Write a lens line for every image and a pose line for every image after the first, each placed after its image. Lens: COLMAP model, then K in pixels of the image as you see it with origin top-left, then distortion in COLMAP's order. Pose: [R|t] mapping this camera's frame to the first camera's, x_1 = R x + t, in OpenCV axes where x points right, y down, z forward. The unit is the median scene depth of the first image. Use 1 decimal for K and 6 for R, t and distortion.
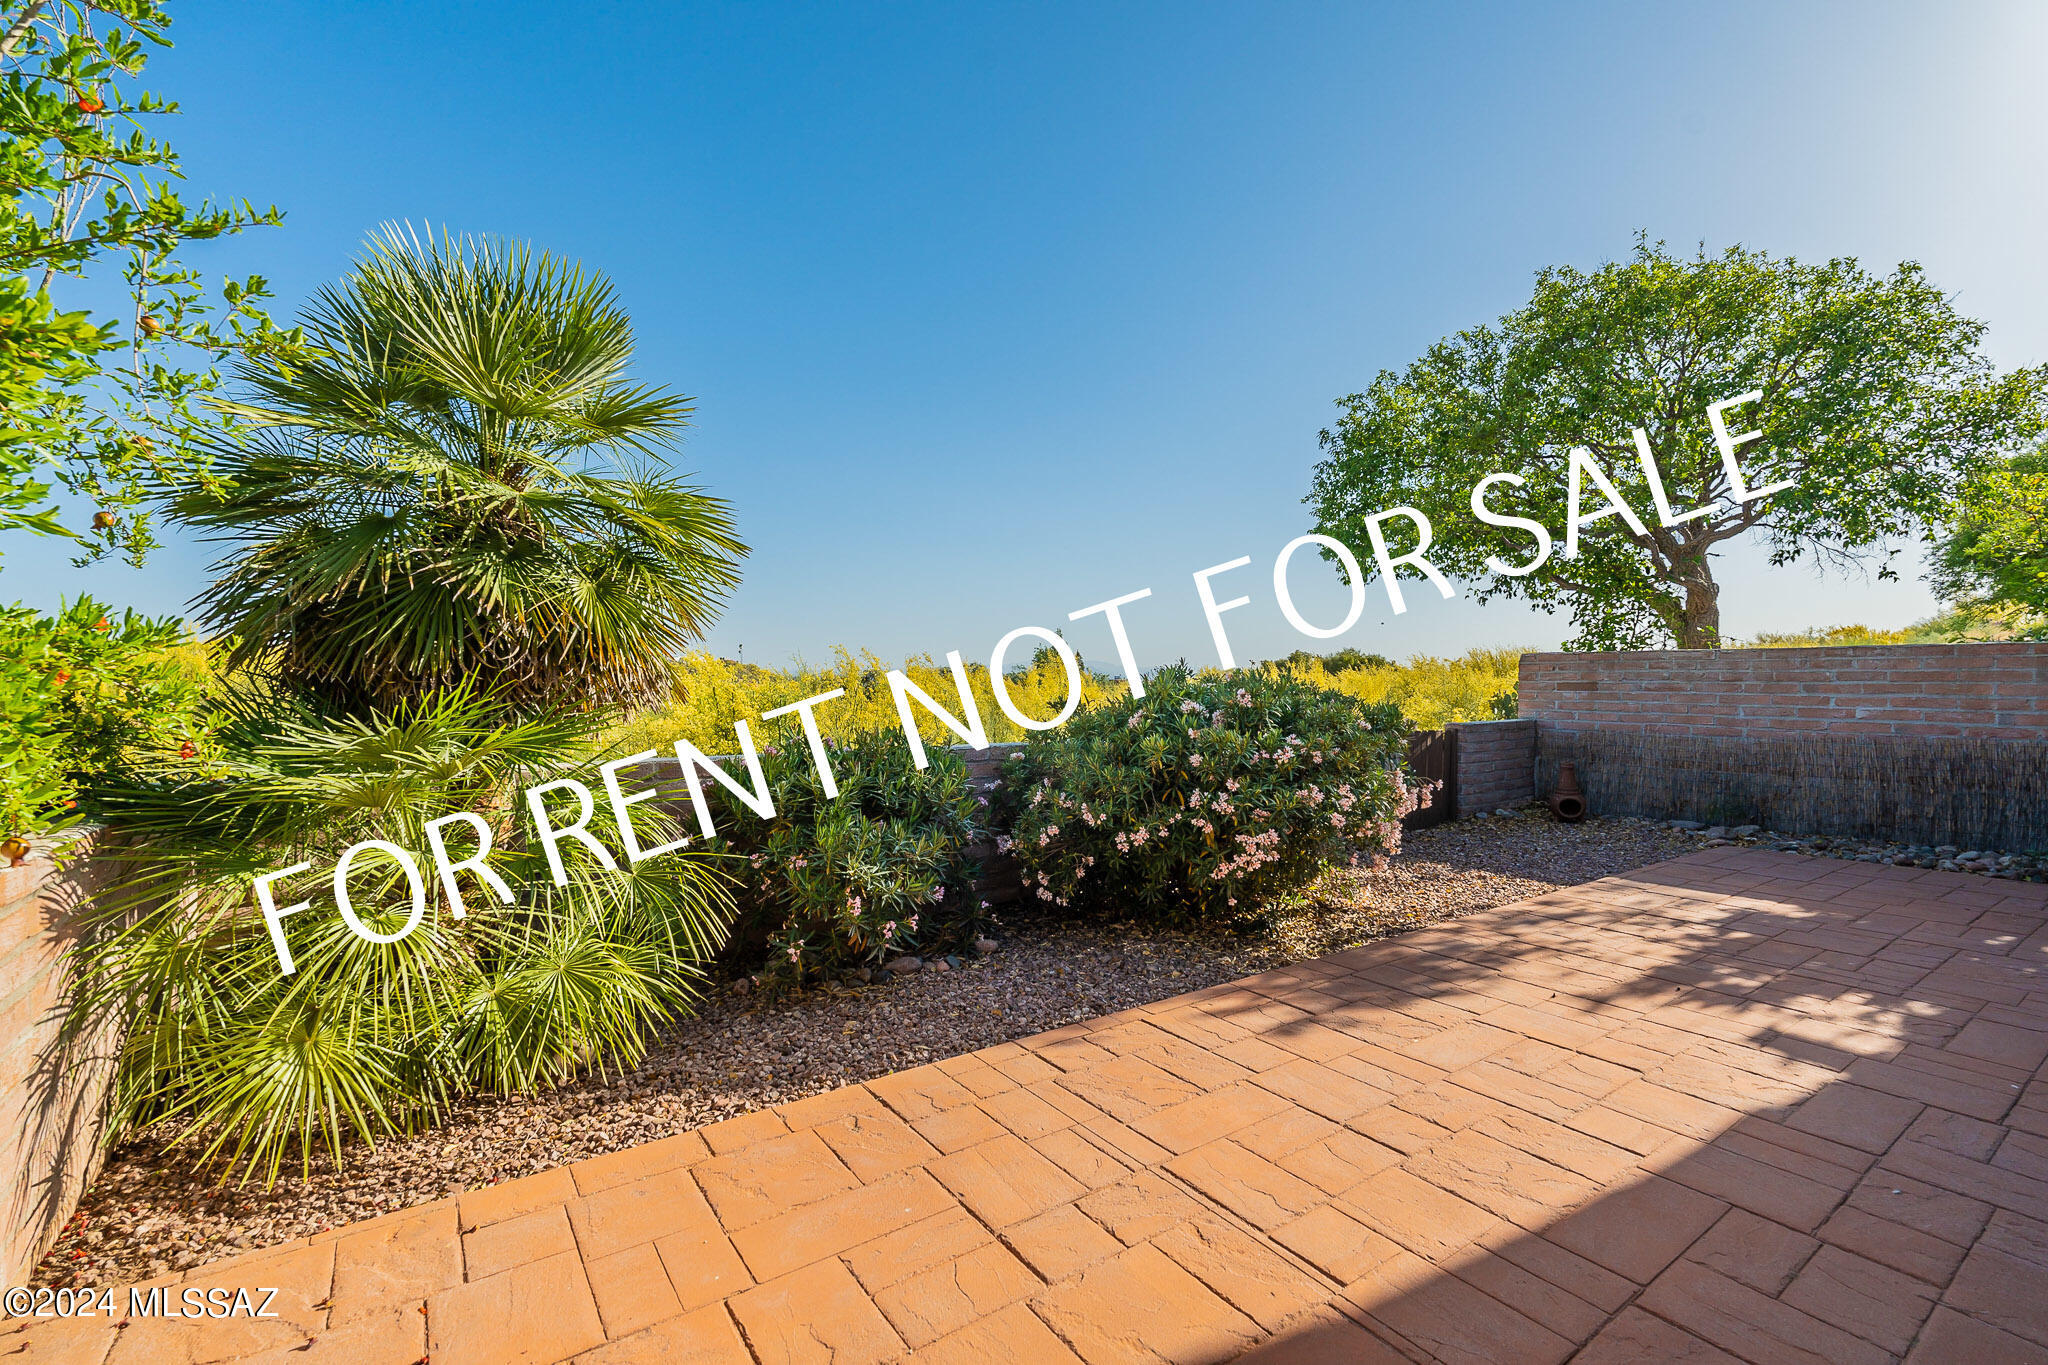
lens RADIAL K [[896.9, 0, 1024.0], [0, 896.9, 682.3], [0, 0, 1]] dist [0.000161, -0.000169]
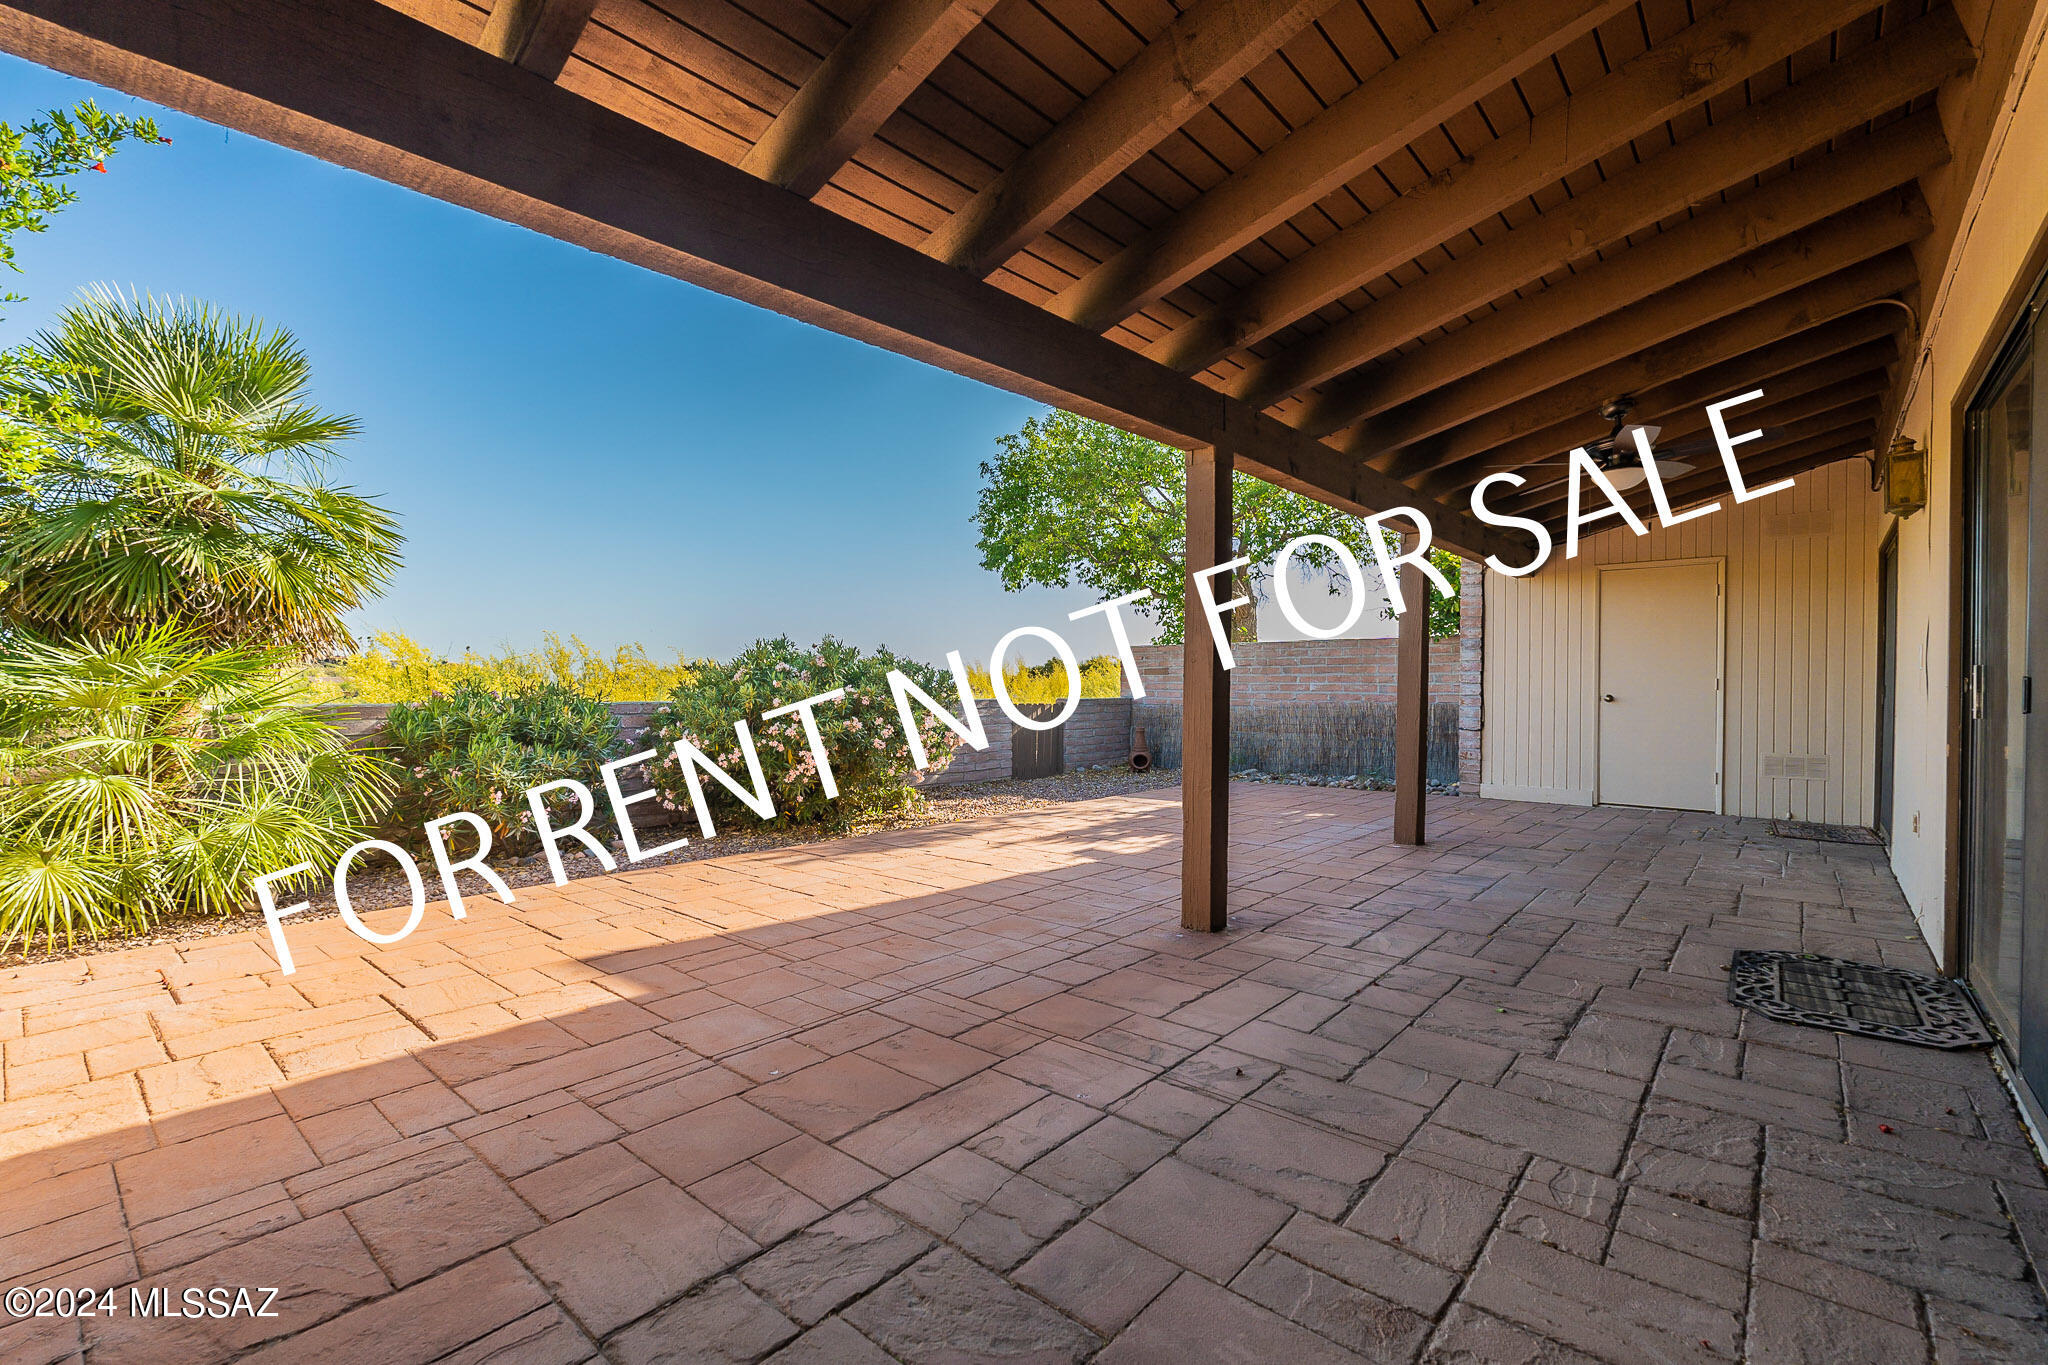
lens RADIAL K [[896.9, 0, 1022.1], [0, 896.9, 691.0], [0, 0, 1]] dist [0.000161, -0.000169]
pose [[0.971496, 0.002120, 0.237048, 0.419638], [-0.002064, 0.999998, -0.000485, 0.124979], [-0.237048, -0.000018, 0.971498, -0.835379]]
